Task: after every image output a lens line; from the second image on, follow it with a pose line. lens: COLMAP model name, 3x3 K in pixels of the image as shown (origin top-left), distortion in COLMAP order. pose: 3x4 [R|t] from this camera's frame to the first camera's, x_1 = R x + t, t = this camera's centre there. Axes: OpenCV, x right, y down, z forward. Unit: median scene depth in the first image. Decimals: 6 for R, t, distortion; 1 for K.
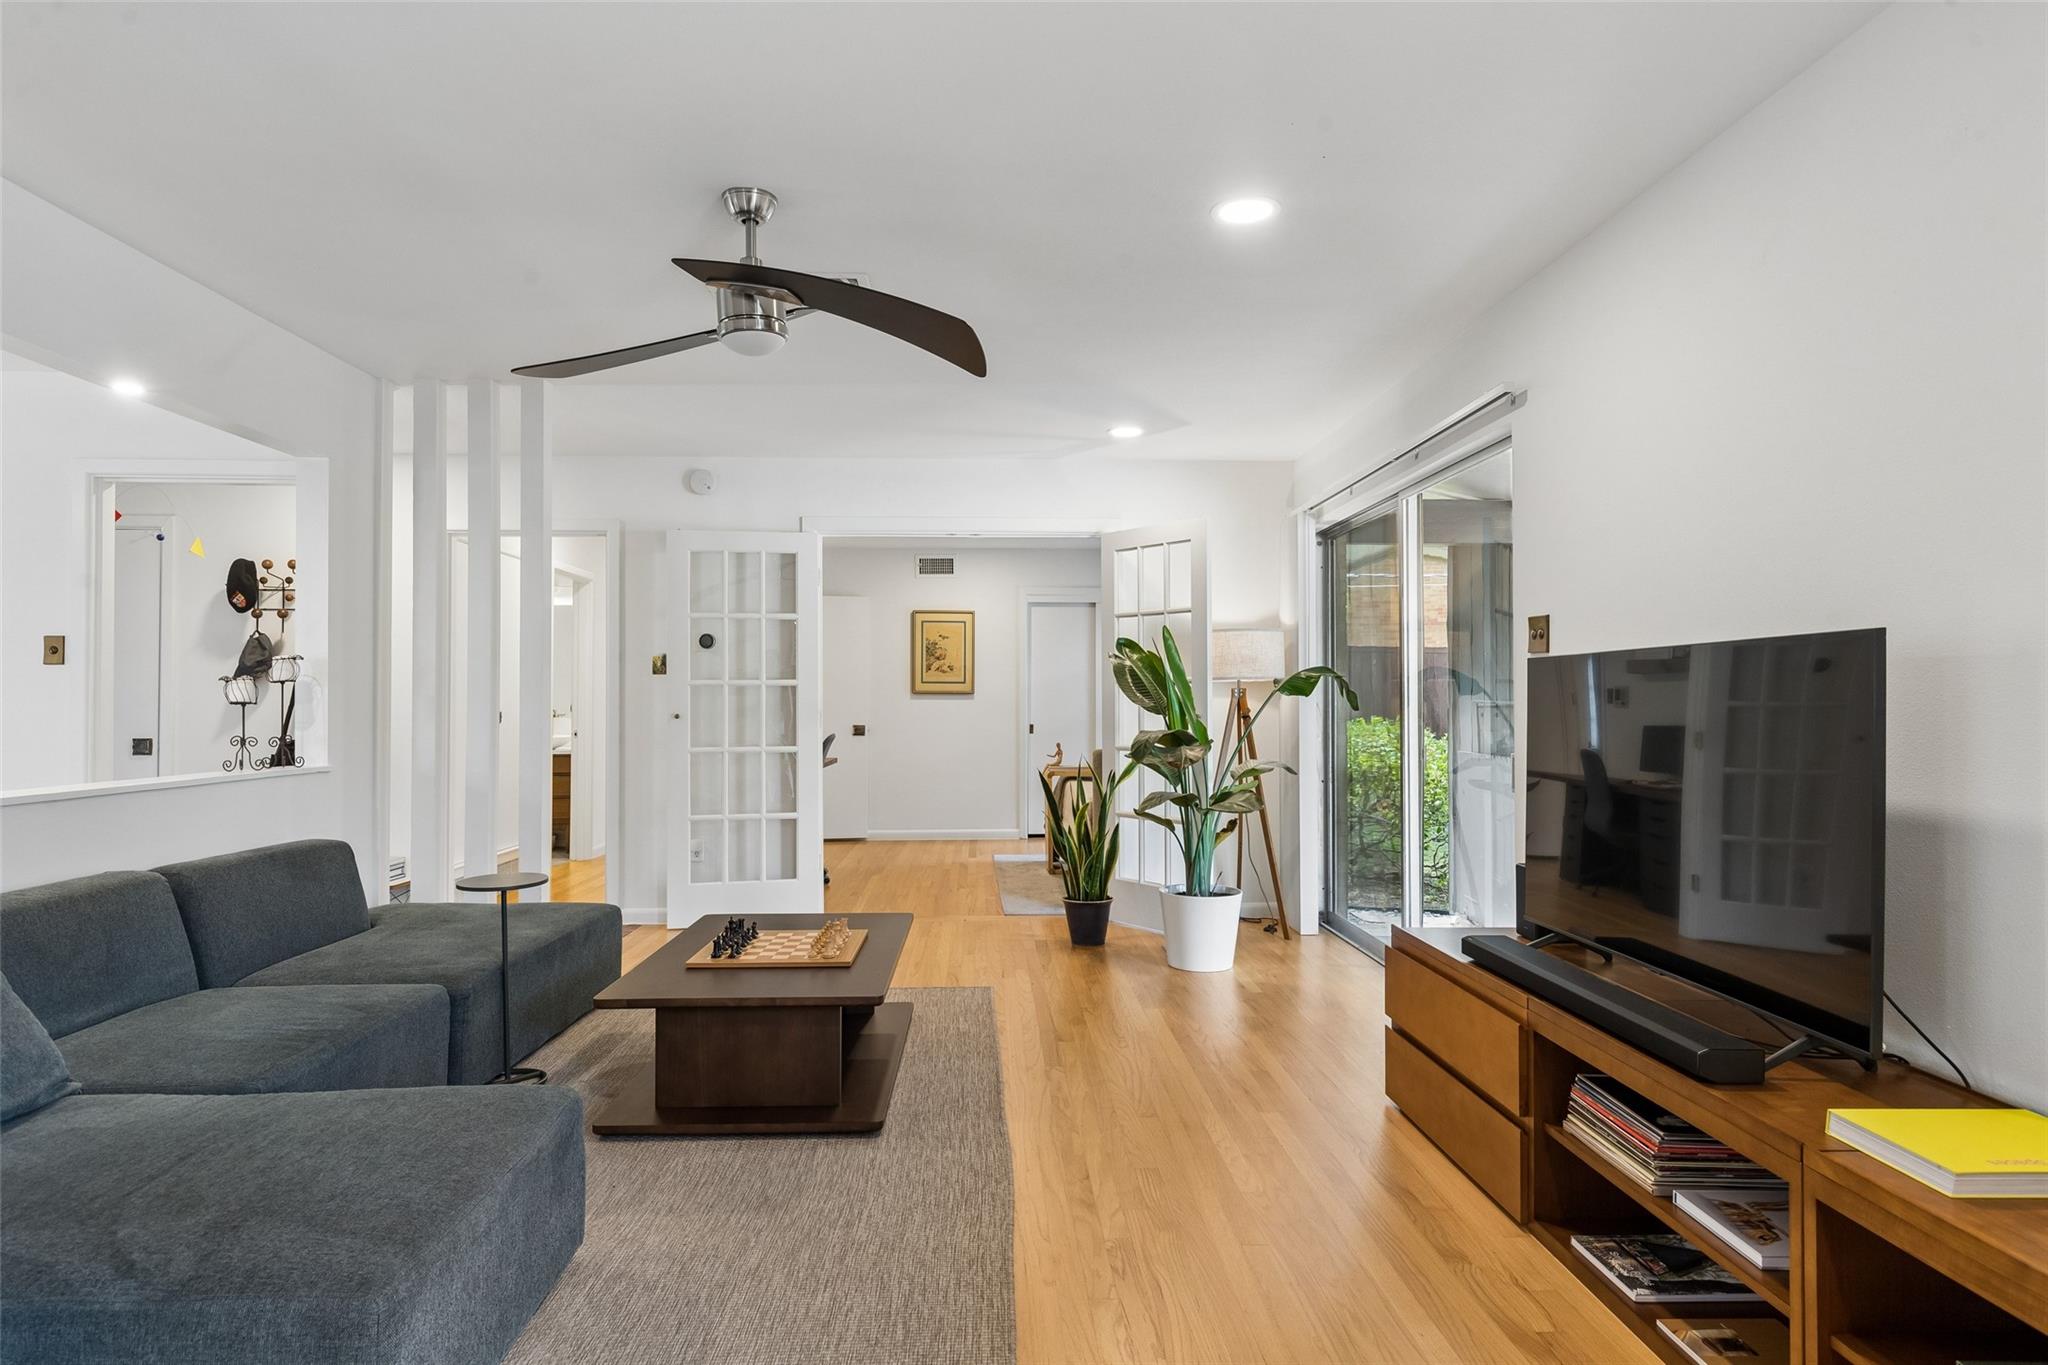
lens RADIAL K [[1157.7, 0, 1026.1], [0, 1157.7, 686.9], [0, 0, 1]] dist [0.000598, 0.000853]
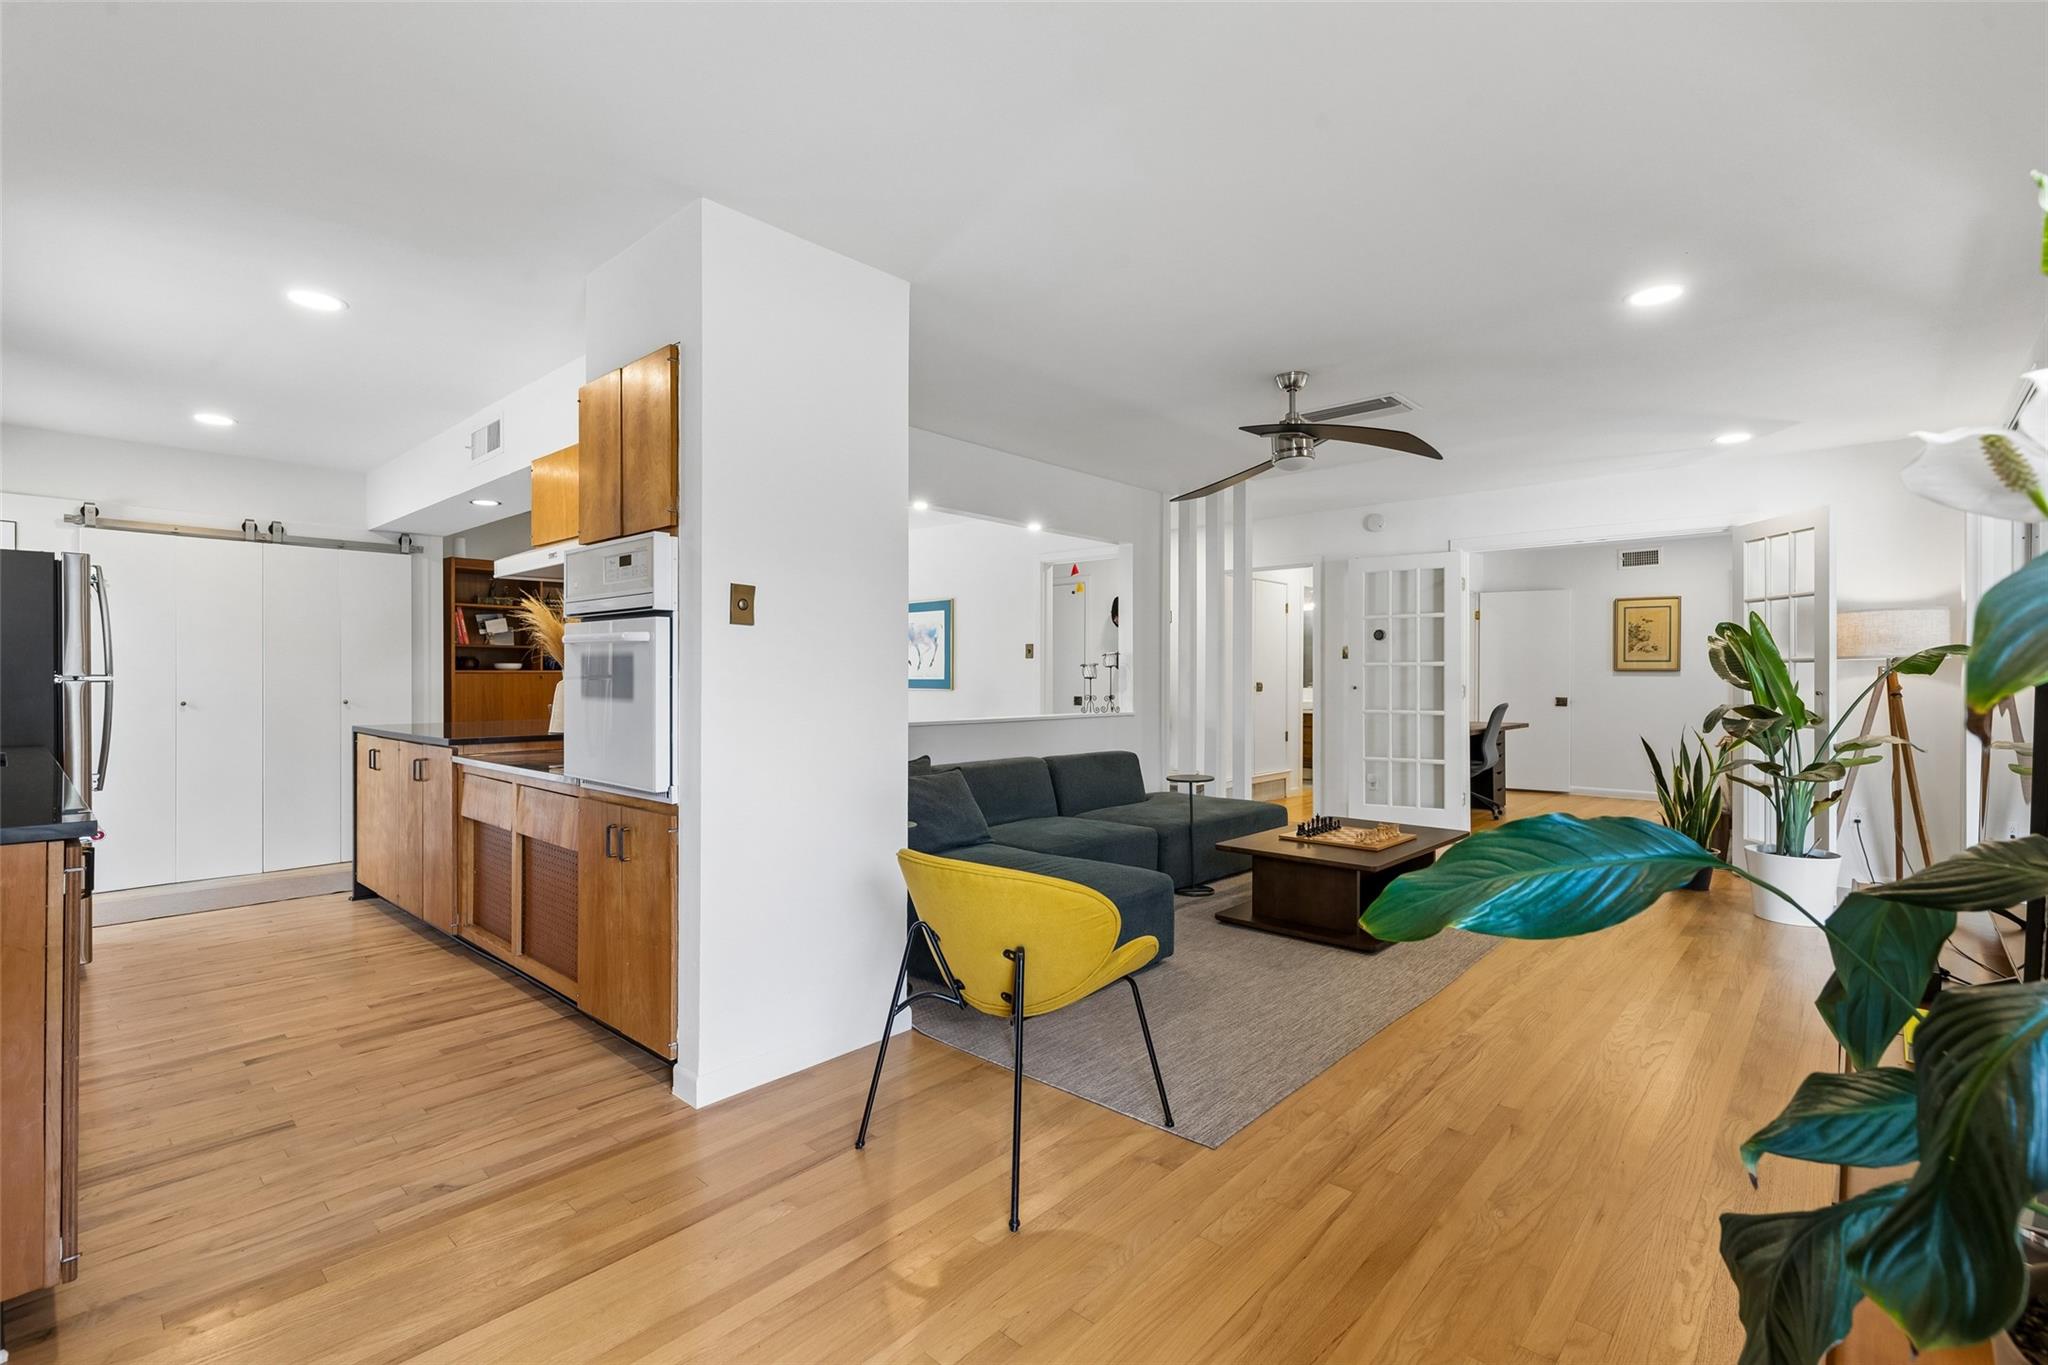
lens RADIAL K [[928.7, 0, 1024.7], [0, 928.7, 677.1], [0, 0, 1]] dist [0.002316, 0.000034]
pose [[0.711580, 0.003250, -0.702597, 0.286902], [0.006475, 0.999917, 0.011182, -0.004643], [0.702575, -0.012506, 0.711500, -0.153223]]
